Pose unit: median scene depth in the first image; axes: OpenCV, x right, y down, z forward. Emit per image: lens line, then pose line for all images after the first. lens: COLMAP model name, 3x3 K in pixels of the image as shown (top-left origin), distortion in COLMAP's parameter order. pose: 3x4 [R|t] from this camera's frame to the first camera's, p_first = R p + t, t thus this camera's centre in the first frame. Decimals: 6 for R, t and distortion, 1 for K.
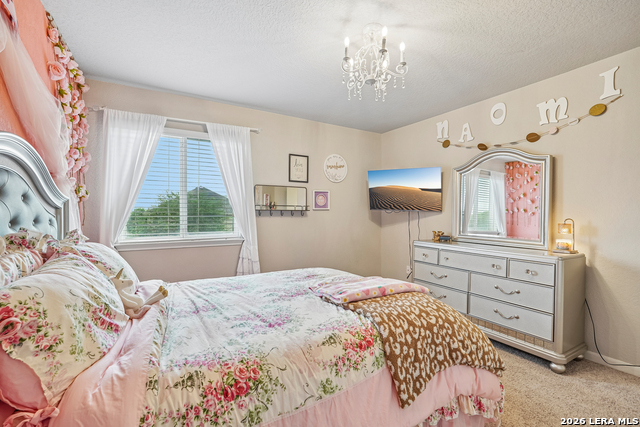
lens RADIAL K [[281.3, 0, 317.5], [0, 281.3, 214.1], [0, 0, 1]] dist [-0.007713, 0.000208]
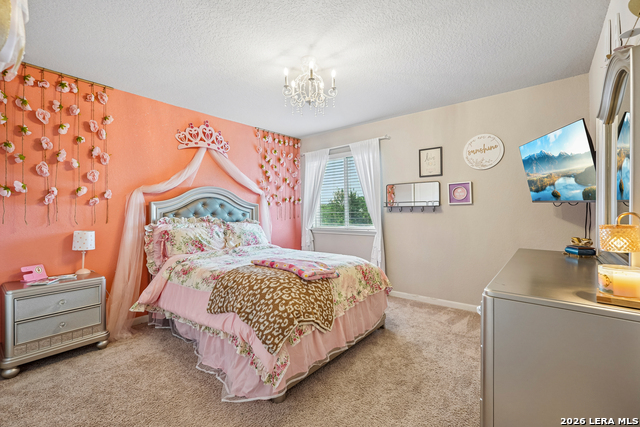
lens RADIAL K [[281.3, 0, 317.5], [0, 281.3, 214.1], [0, 0, 1]] dist [-0.007713, 0.000208]
pose [[0.355610, 0.001523, -0.934633, 0.706814], [0.004170, 0.999986, 0.003216, 0.009373], [0.934625, -0.005041, 0.355599, 0.311782]]
